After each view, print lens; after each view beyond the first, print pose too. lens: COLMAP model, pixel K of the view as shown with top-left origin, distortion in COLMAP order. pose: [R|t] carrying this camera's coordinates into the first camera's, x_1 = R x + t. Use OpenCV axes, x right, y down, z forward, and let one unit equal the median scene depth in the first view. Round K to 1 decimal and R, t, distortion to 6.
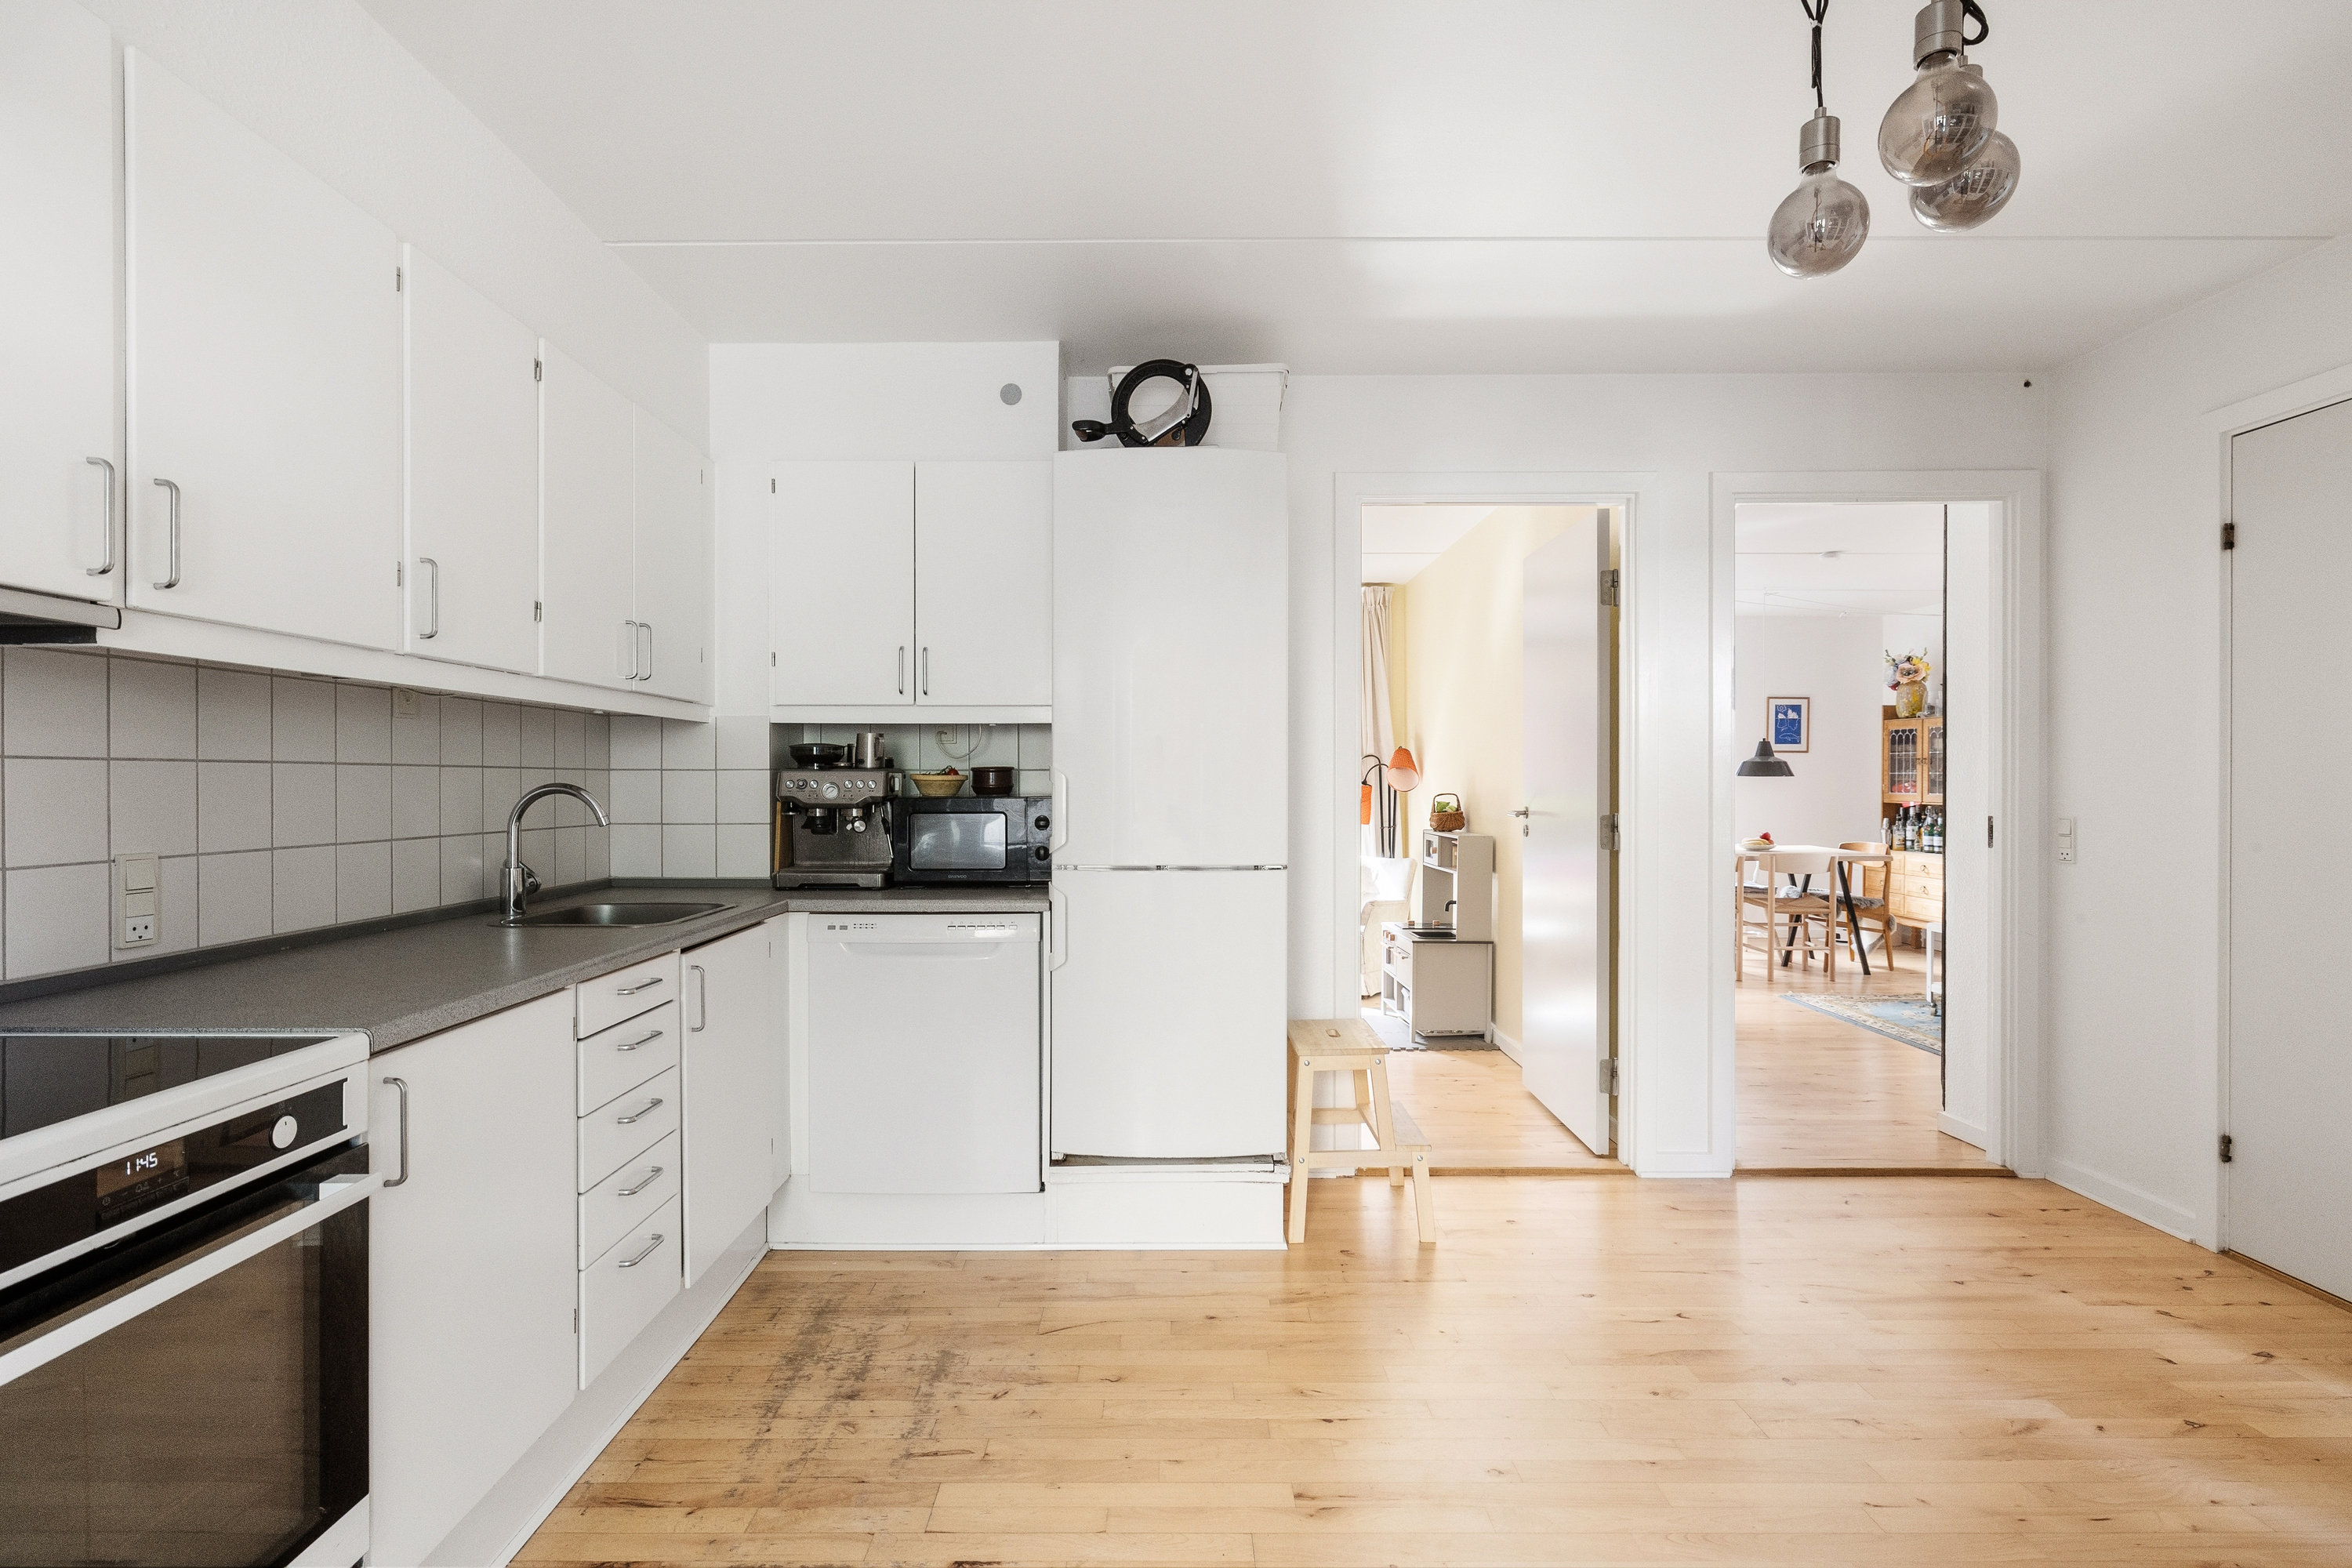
lens RADIAL K [[1126.4, 0, 1166.6], [0, 1126.4, 787.9], [0, 0, 1]] dist [-0.003489, -0.000413]
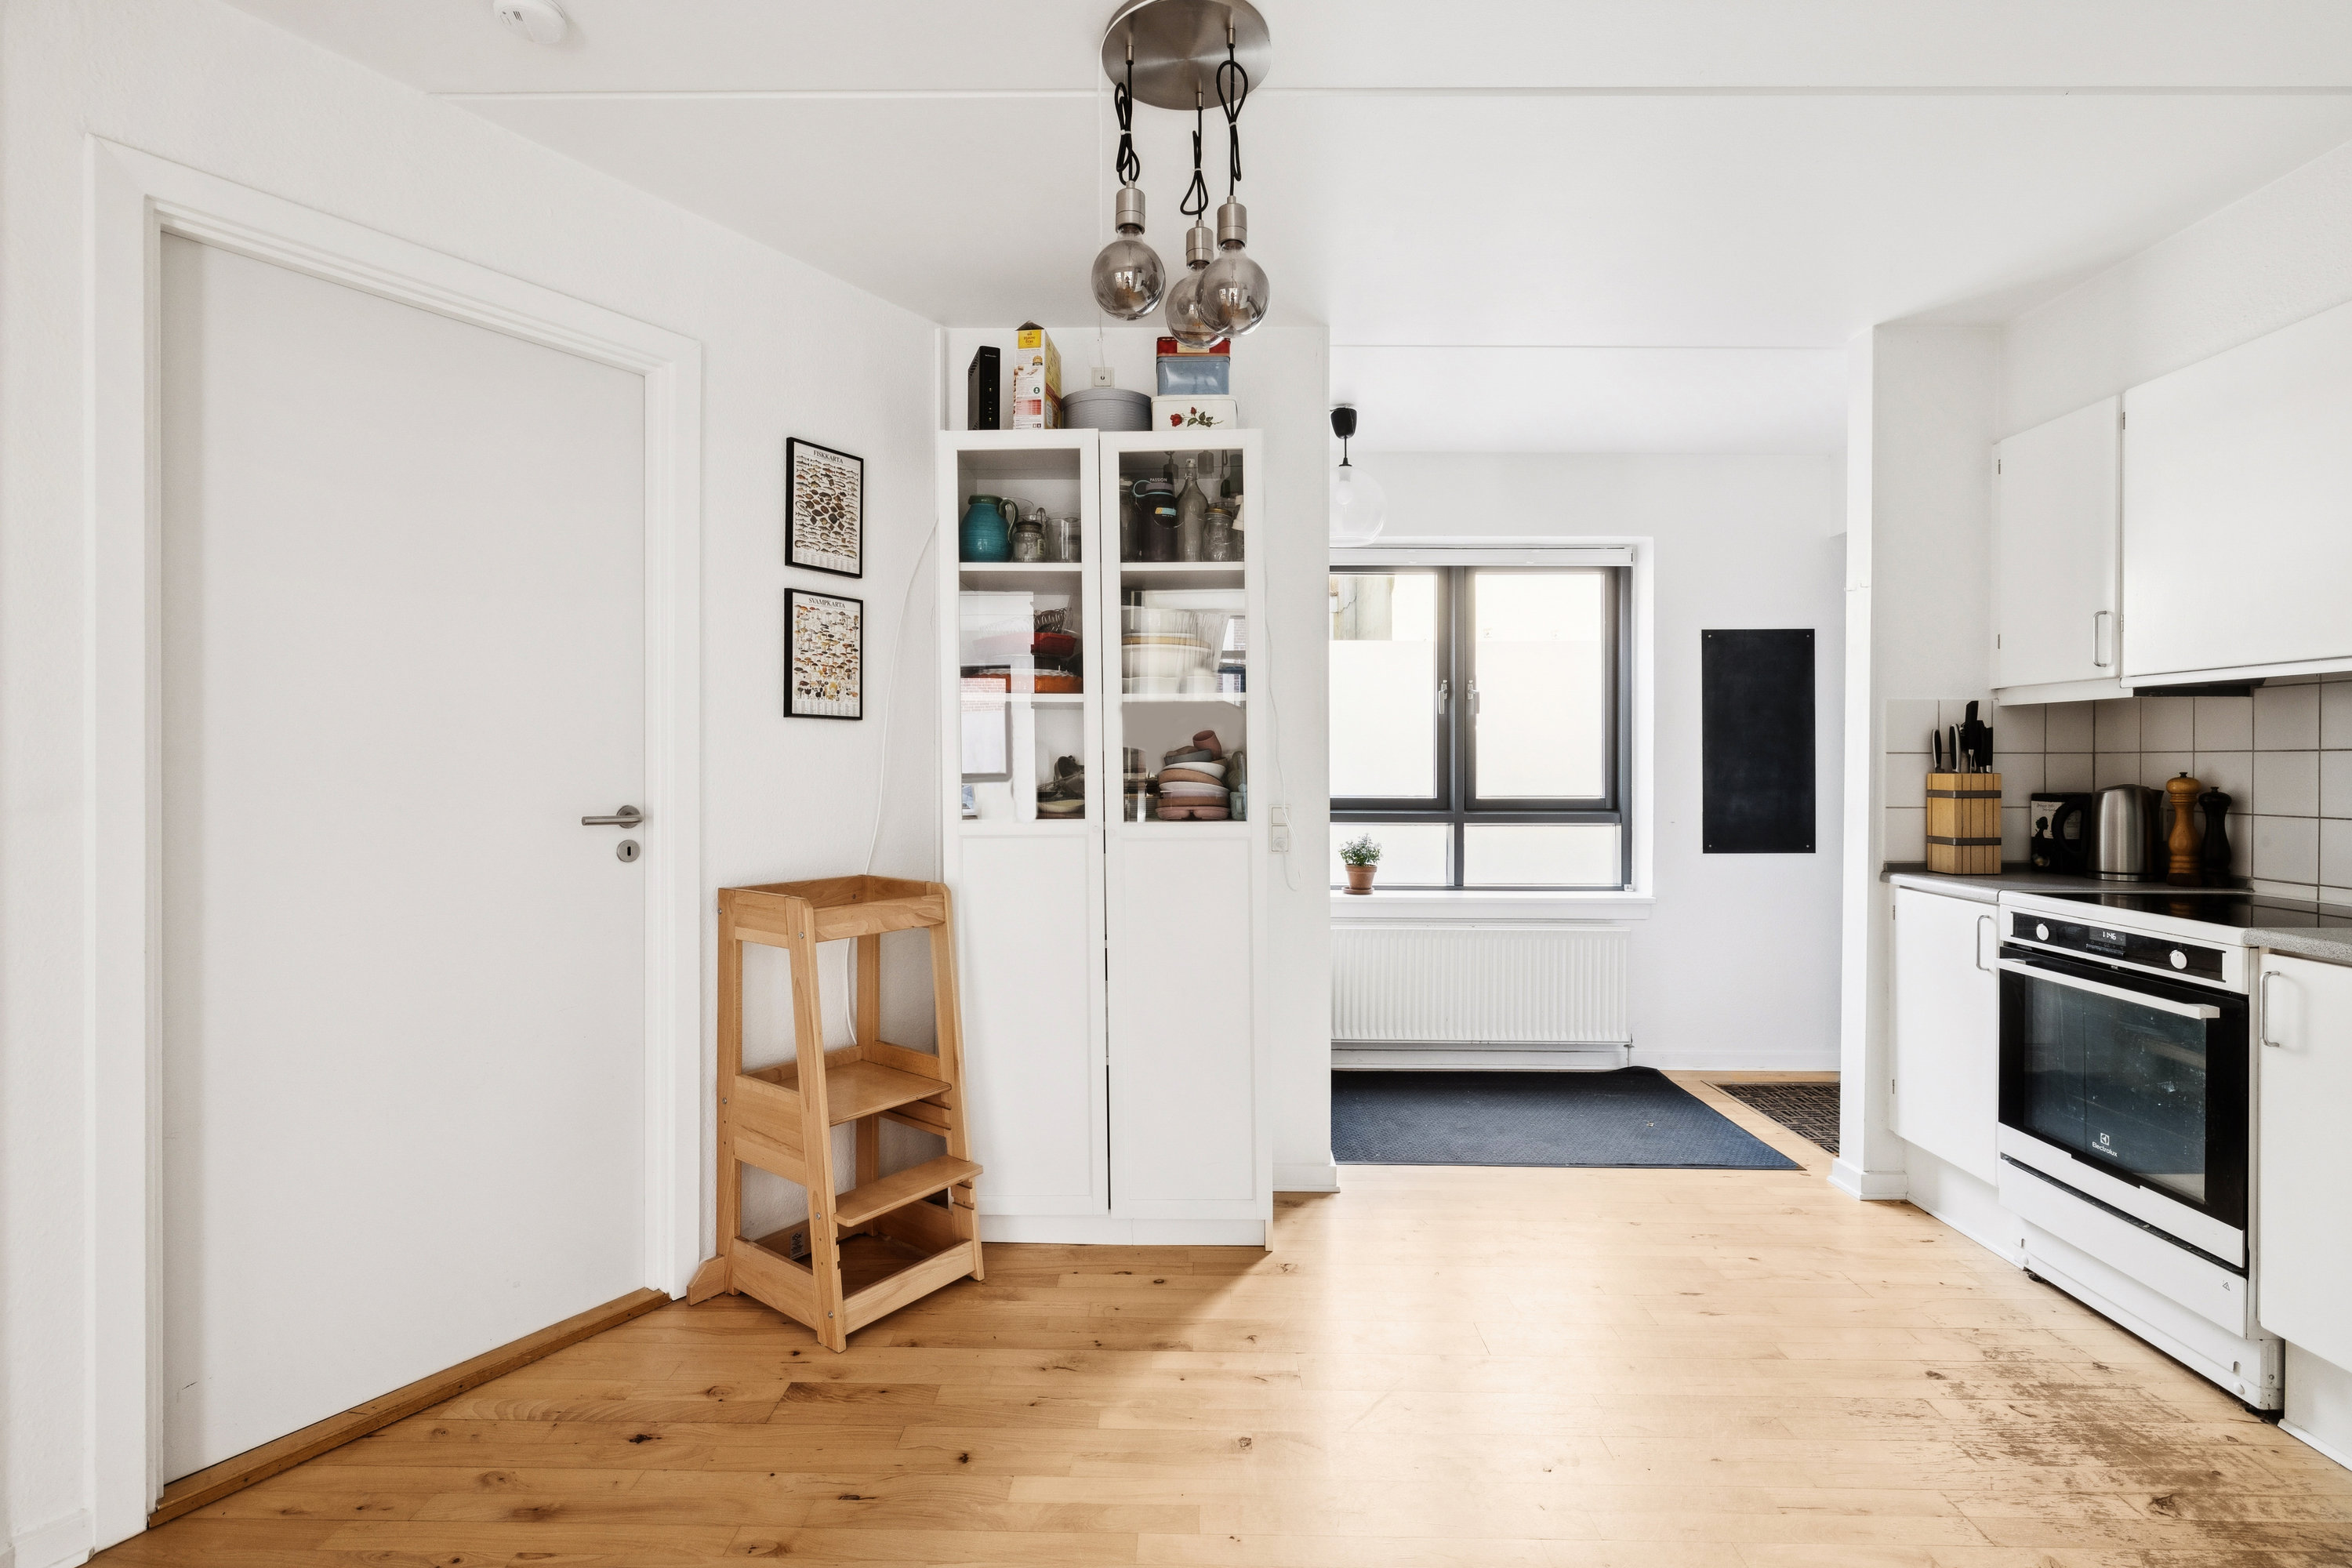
lens RADIAL K [[1060.2, 0, 1167.2], [0, 1060.2, 777.8], [0, 0, 1]] dist [0.001928, -0.000286]
pose [[-0.999856, -0.000369, 0.016939, 0.450603], [-0.000004, 0.999768, 0.021523, -0.012180], [-0.016943, 0.021520, -0.999625, 1.521162]]
